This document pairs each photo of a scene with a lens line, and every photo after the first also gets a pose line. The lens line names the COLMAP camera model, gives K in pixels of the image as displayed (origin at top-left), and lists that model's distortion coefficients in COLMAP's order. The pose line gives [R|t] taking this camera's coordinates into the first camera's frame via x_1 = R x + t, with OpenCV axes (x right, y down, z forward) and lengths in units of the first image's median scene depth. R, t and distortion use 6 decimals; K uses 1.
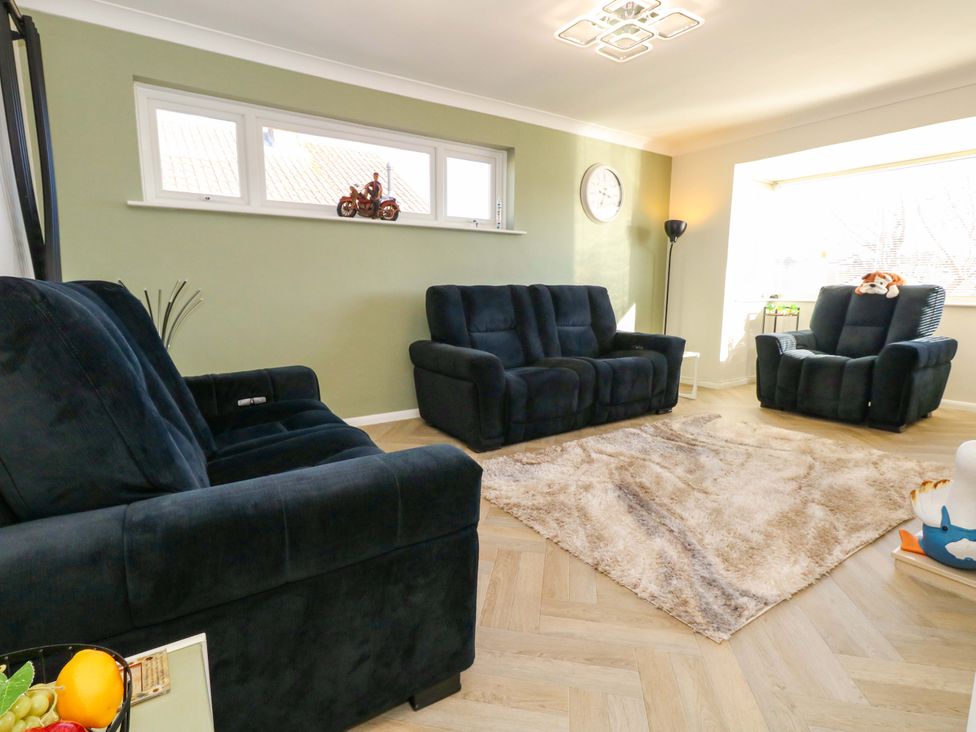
lens RADIAL K [[511.3, 0, 497.1], [0, 511.3, 364.6], [0, 0, 1]] dist [0.004653, -0.001462]
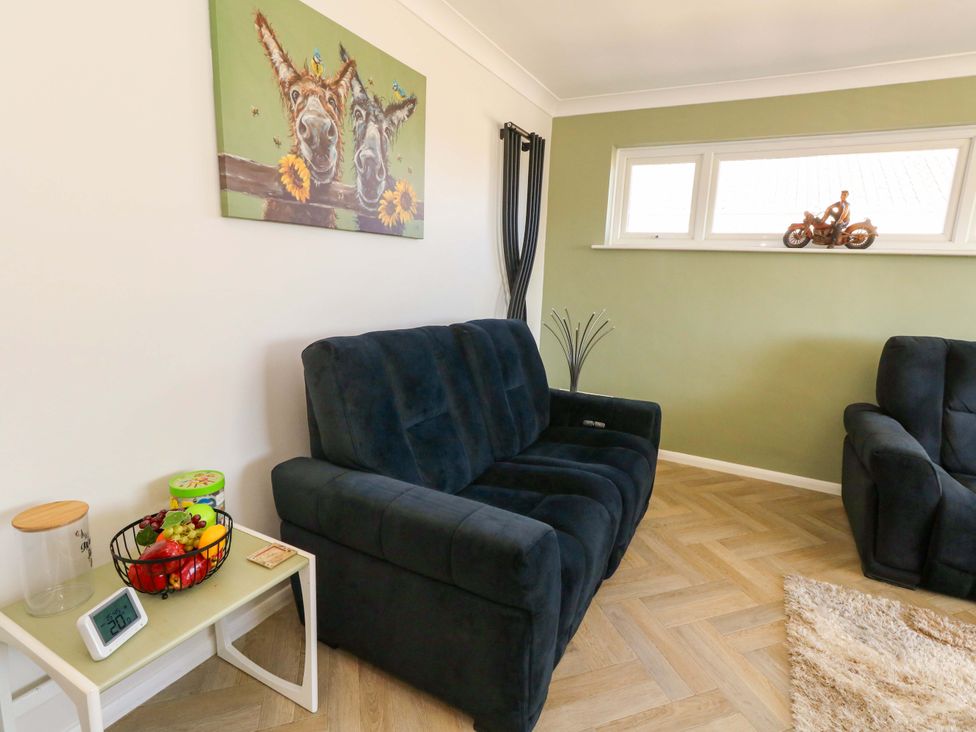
lens RADIAL K [[511.3, 0, 497.5], [0, 511.3, 370.2], [0, 0, 1]] dist [0.004653, -0.001462]
pose [[0.456326, 0.194280, -0.868344, 0.274741], [-0.172129, 0.976714, 0.128070, -0.106929], [0.873005, 0.091025, 0.479141, 0.157266]]
